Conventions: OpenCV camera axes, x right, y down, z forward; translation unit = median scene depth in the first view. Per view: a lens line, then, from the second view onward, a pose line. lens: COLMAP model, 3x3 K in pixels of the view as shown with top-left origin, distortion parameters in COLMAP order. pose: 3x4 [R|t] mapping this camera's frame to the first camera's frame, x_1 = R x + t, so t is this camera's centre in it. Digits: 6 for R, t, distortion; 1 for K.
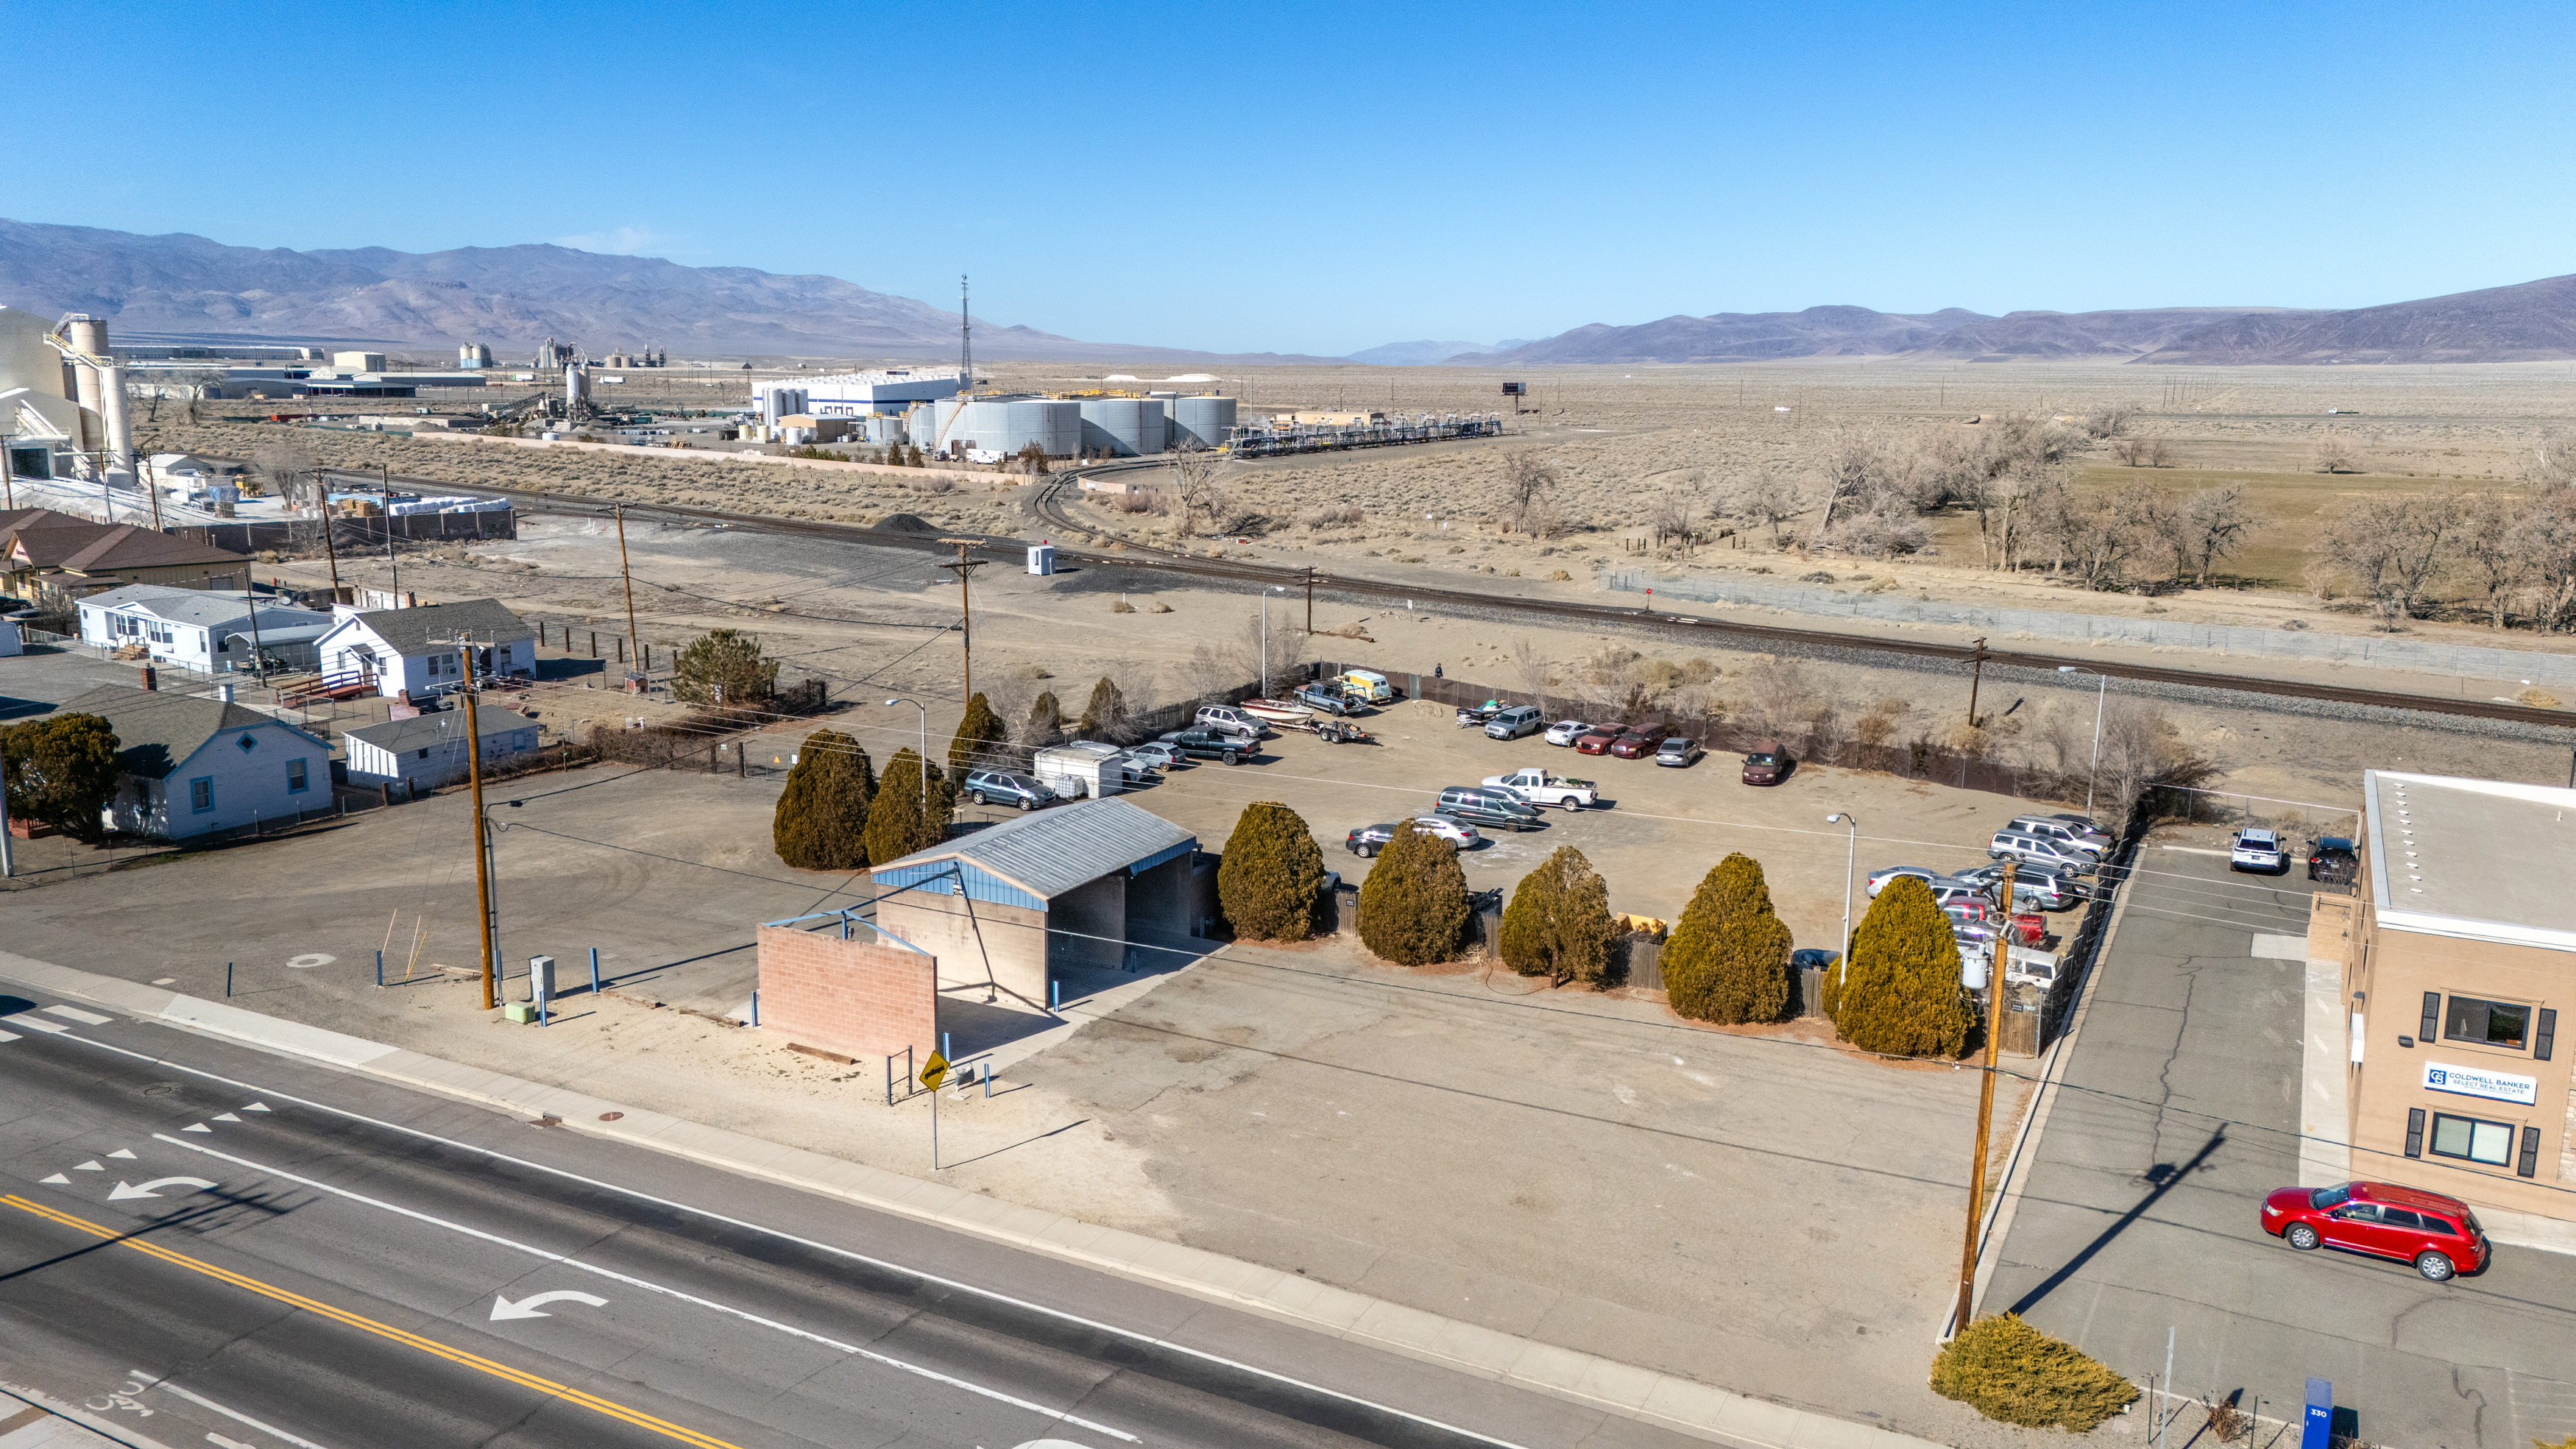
lens RADIAL K [[1878.3, 0, 1285.0], [0, 1878.3, 721.4], [0, 0, 1]] dist [0.083897, -0.075106]
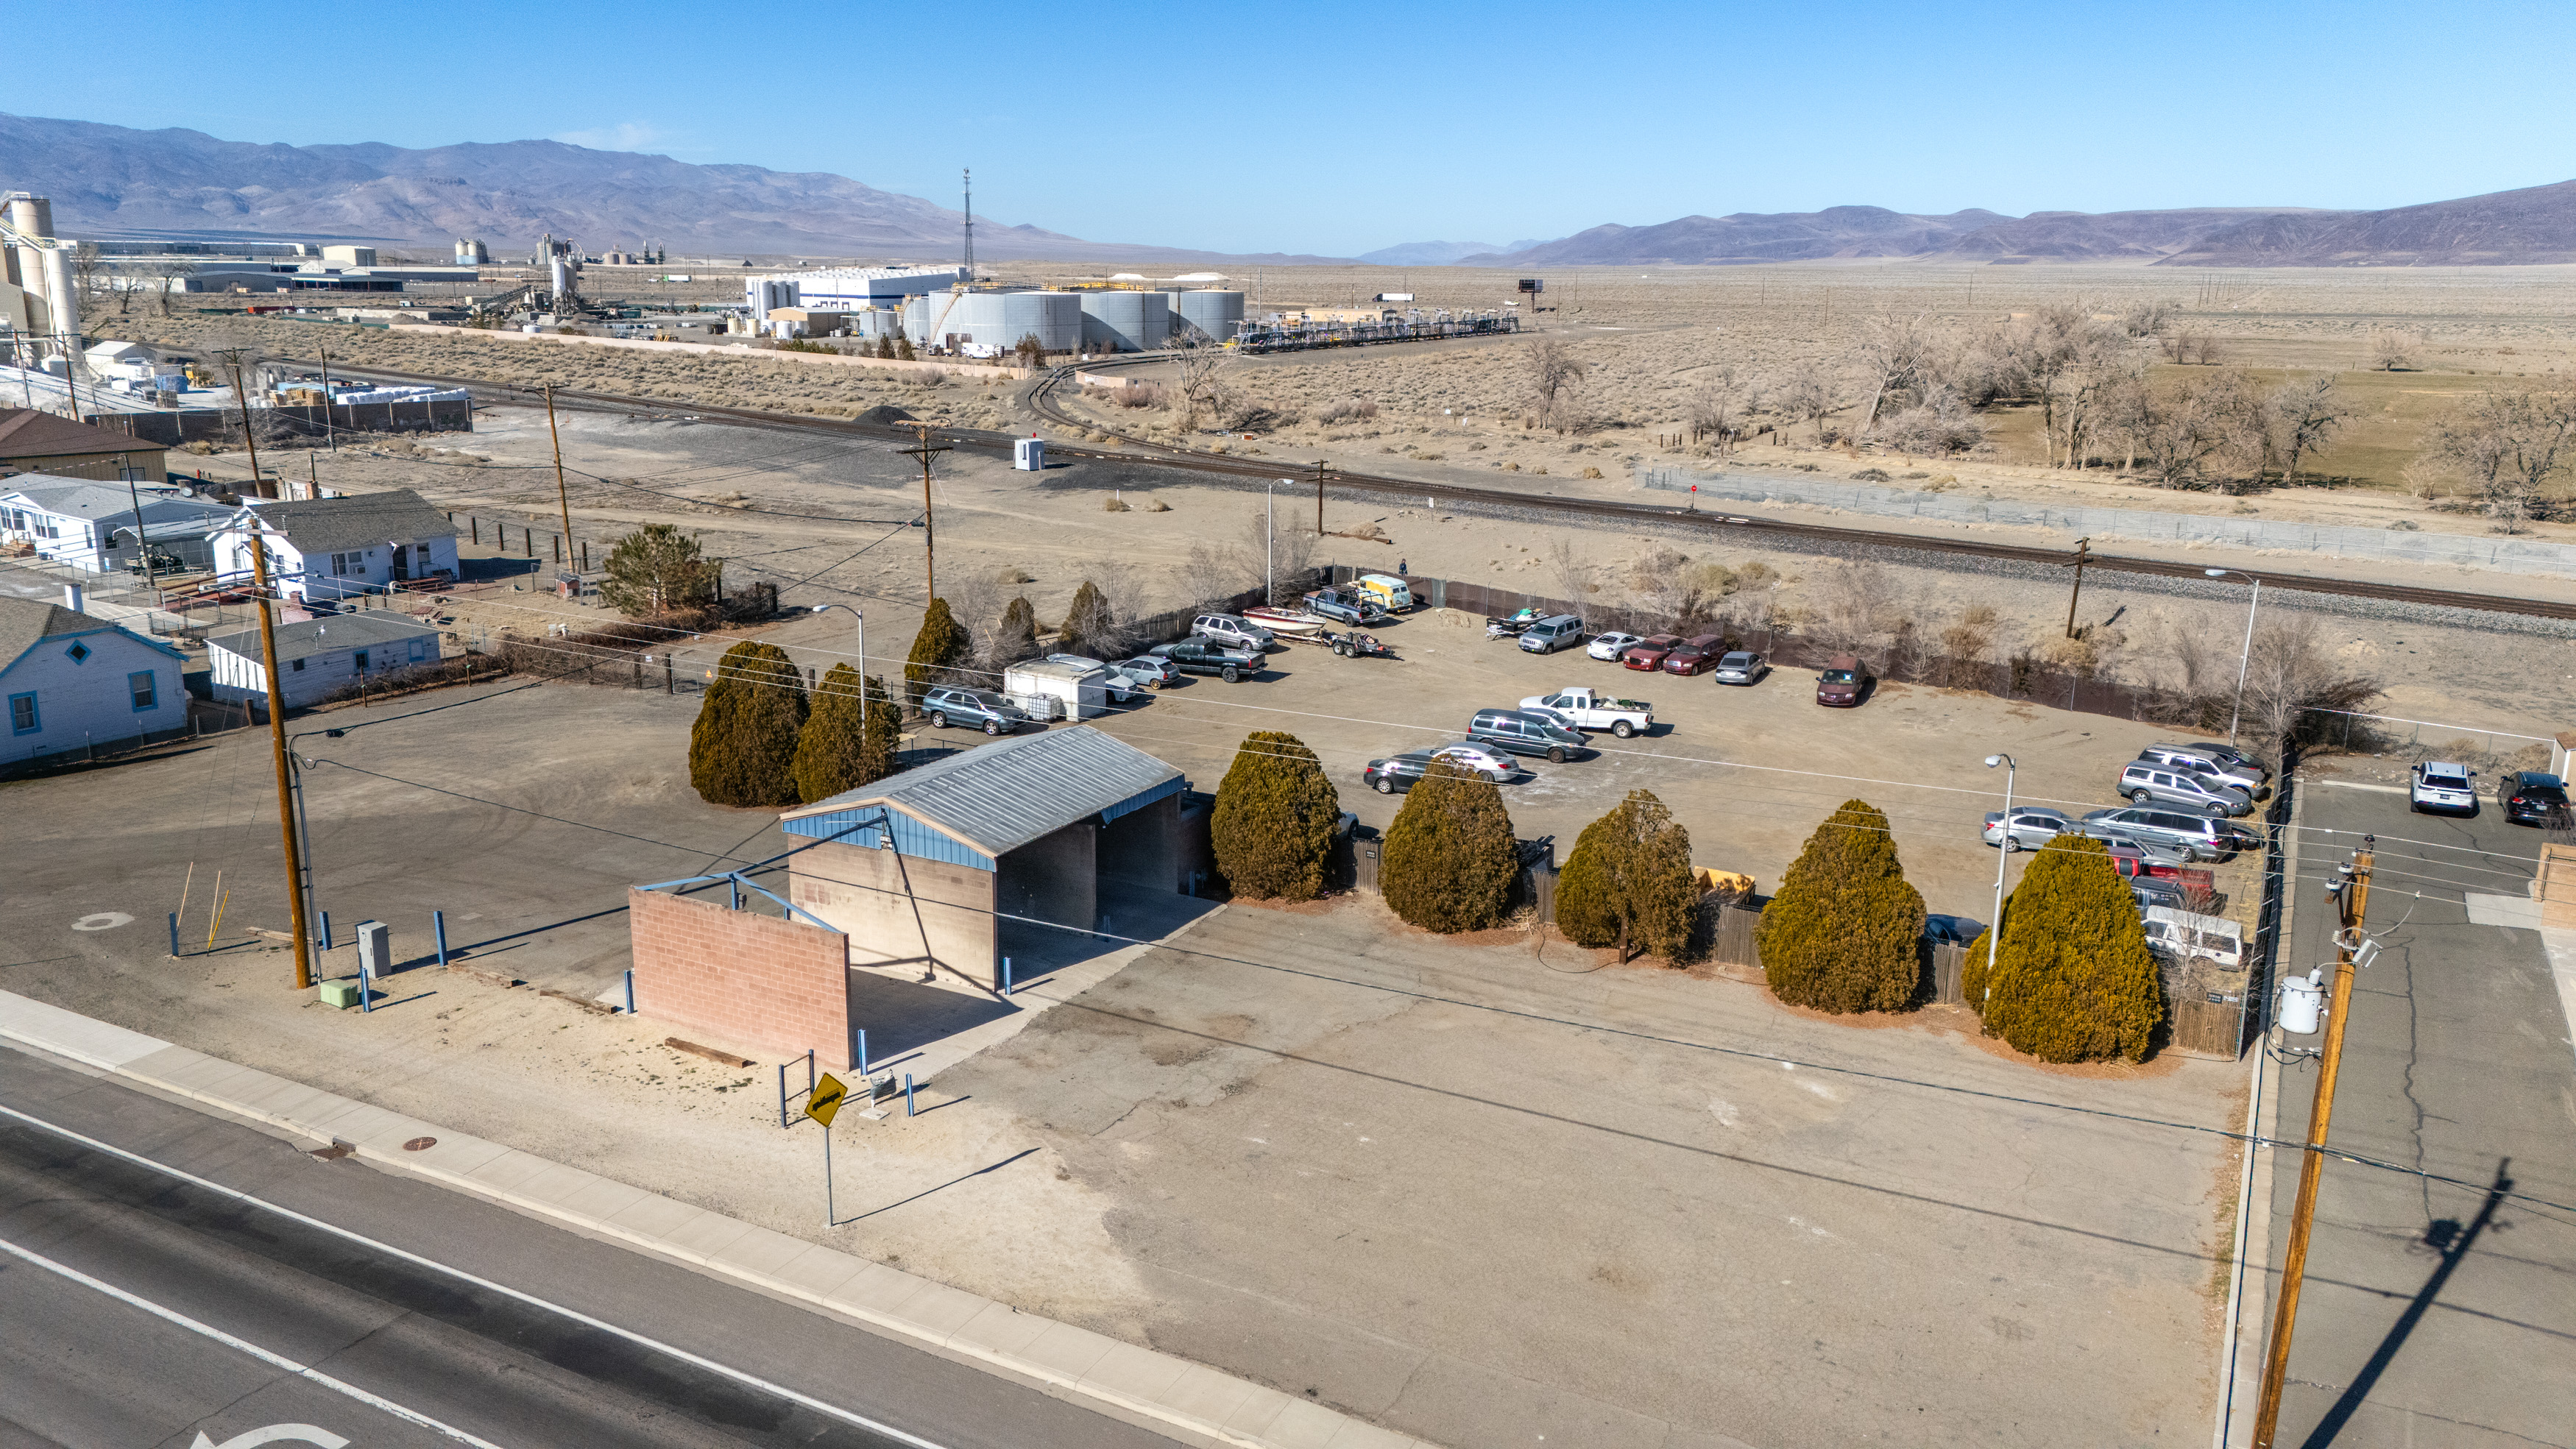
lens RADIAL K [[1878.3, 0, 1285.0], [0, 1878.3, 721.4], [0, 0, 1]] dist [0.083897, -0.075106]
pose [[0.999985, 0.003305, -0.004319, 0.000125], [-0.003087, 0.998768, 0.049535, -0.001671], [0.004477, -0.049520, 0.998763, 0.112872]]
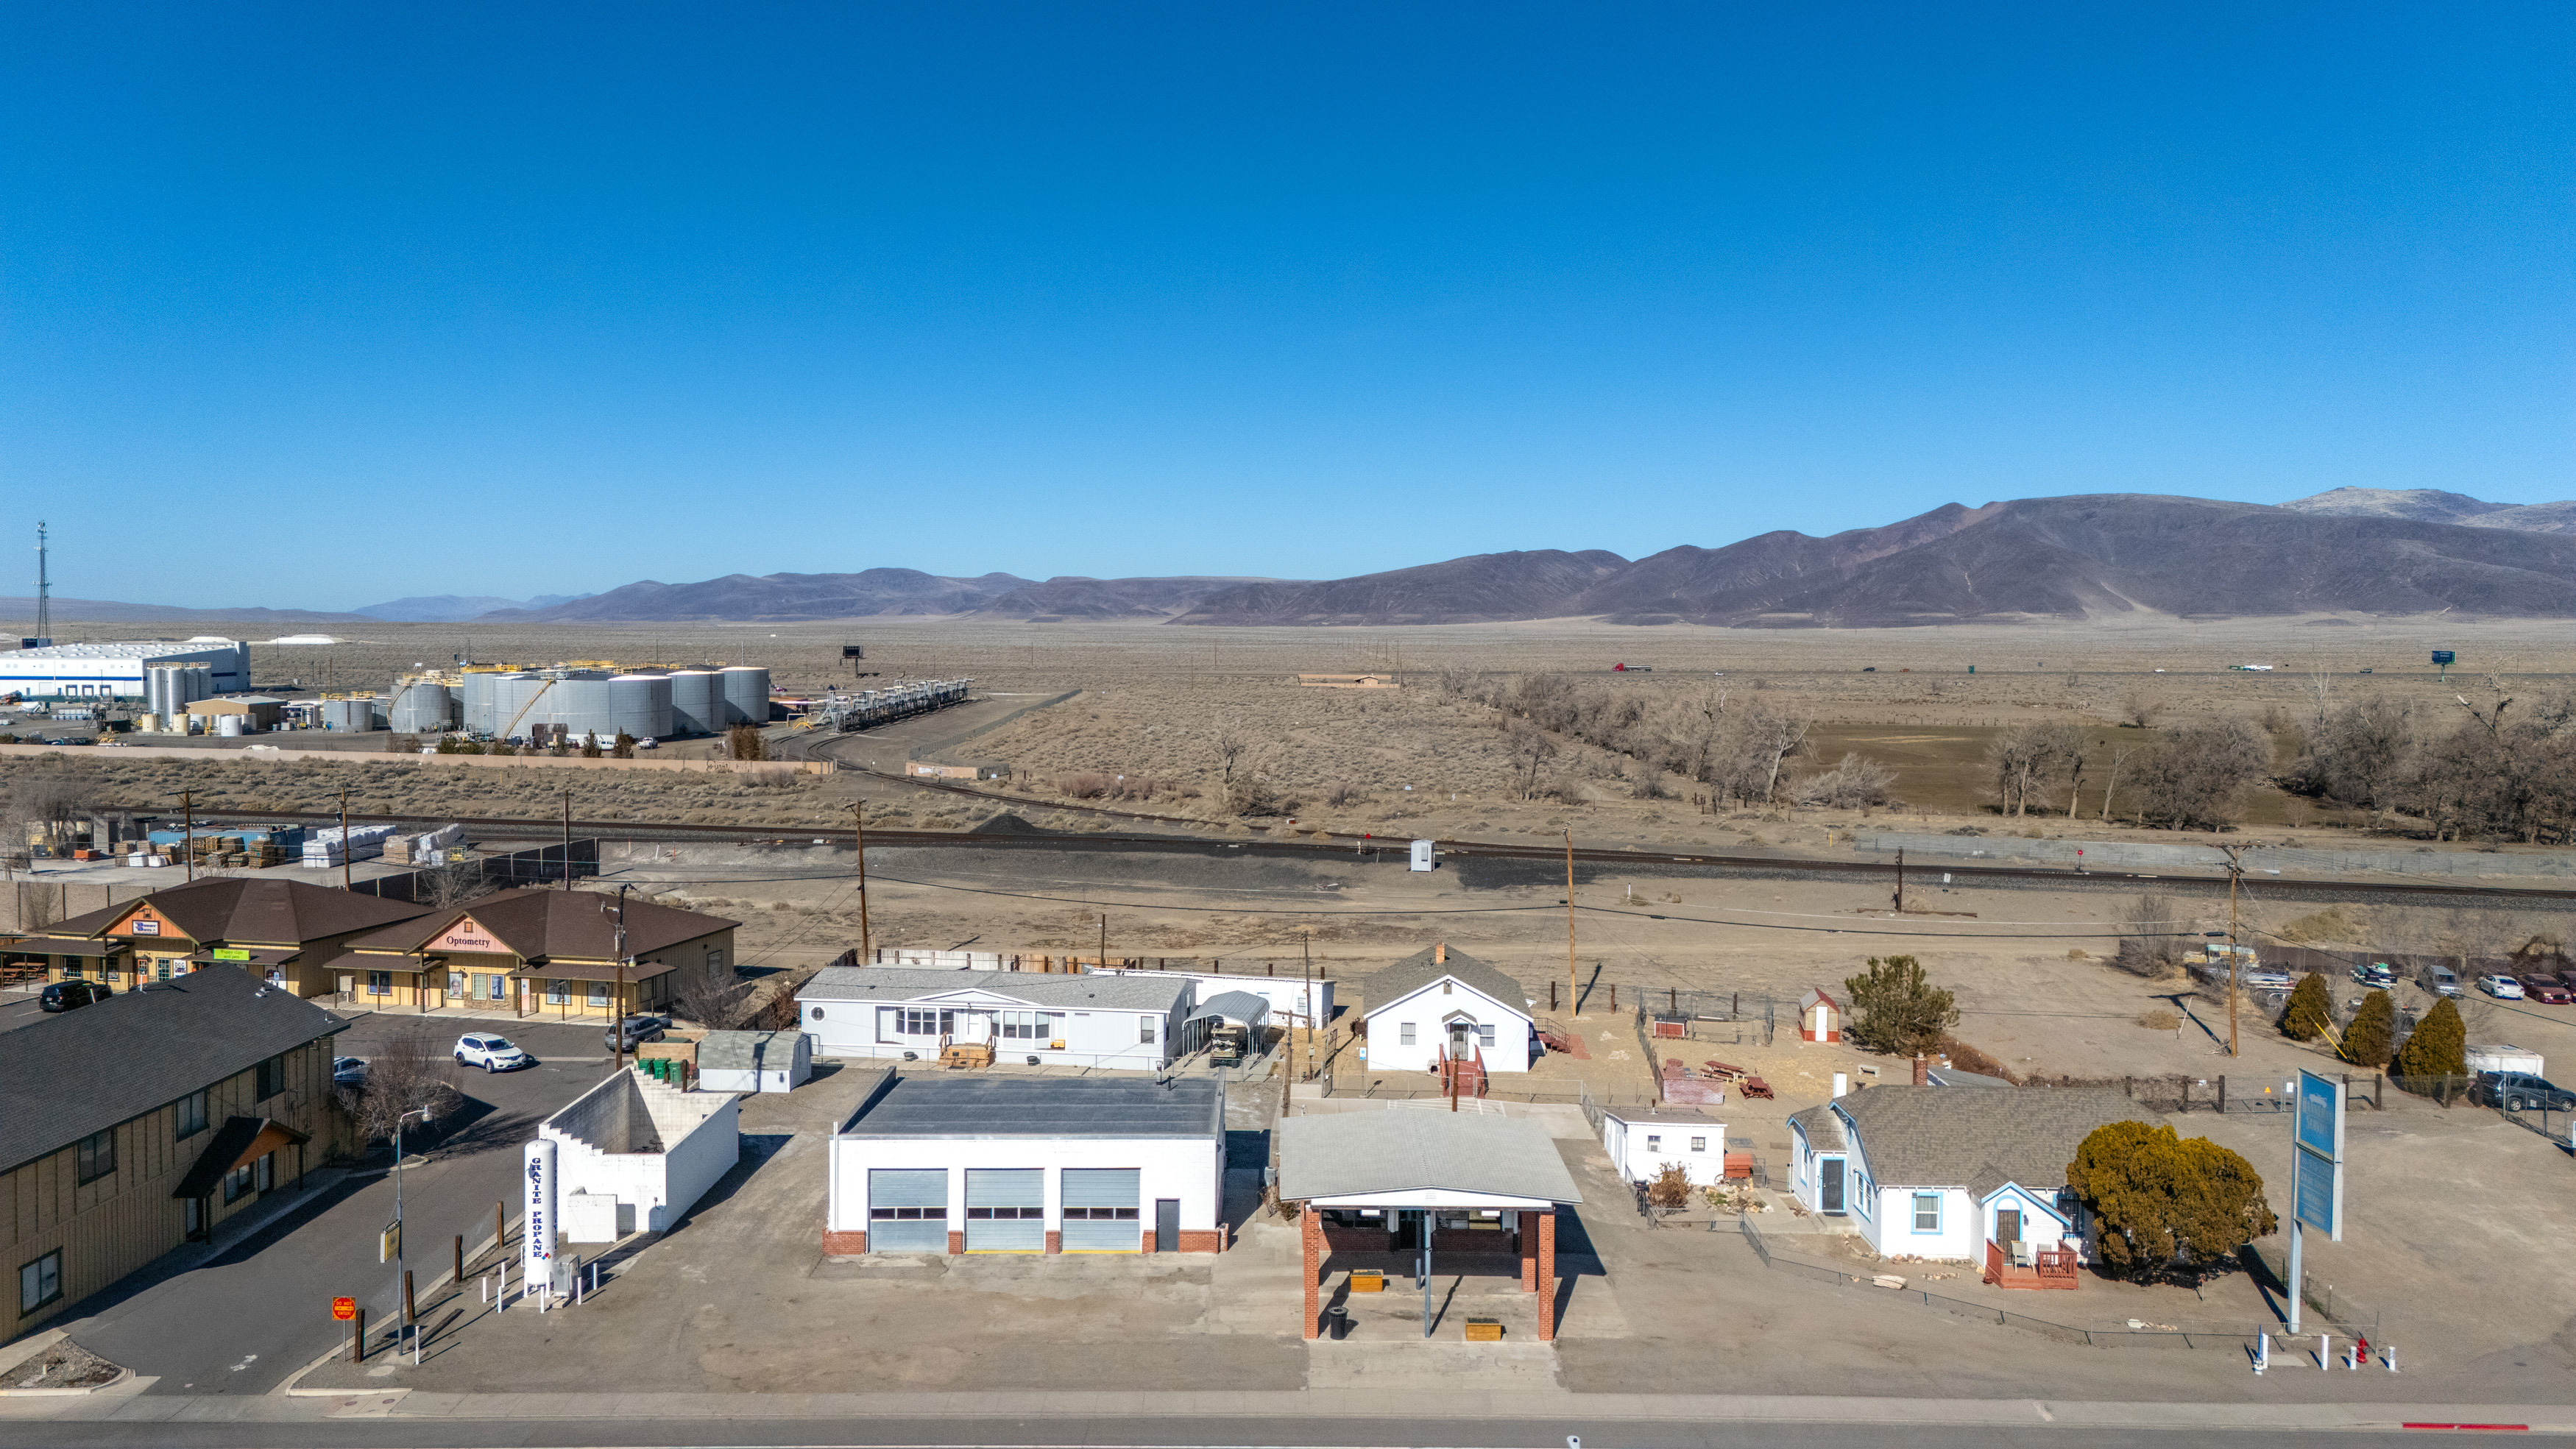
lens RADIAL K [[1878.3, 0, 1285.0], [0, 1878.3, 721.4], [0, 0, 1]] dist [0.083897, -0.075106]
pose [[0.882130, -0.027881, 0.470181, -0.992018], [0.090514, 0.989675, -0.111133, -0.086130], [-0.462227, 0.140592, 0.875545, 0.321617]]
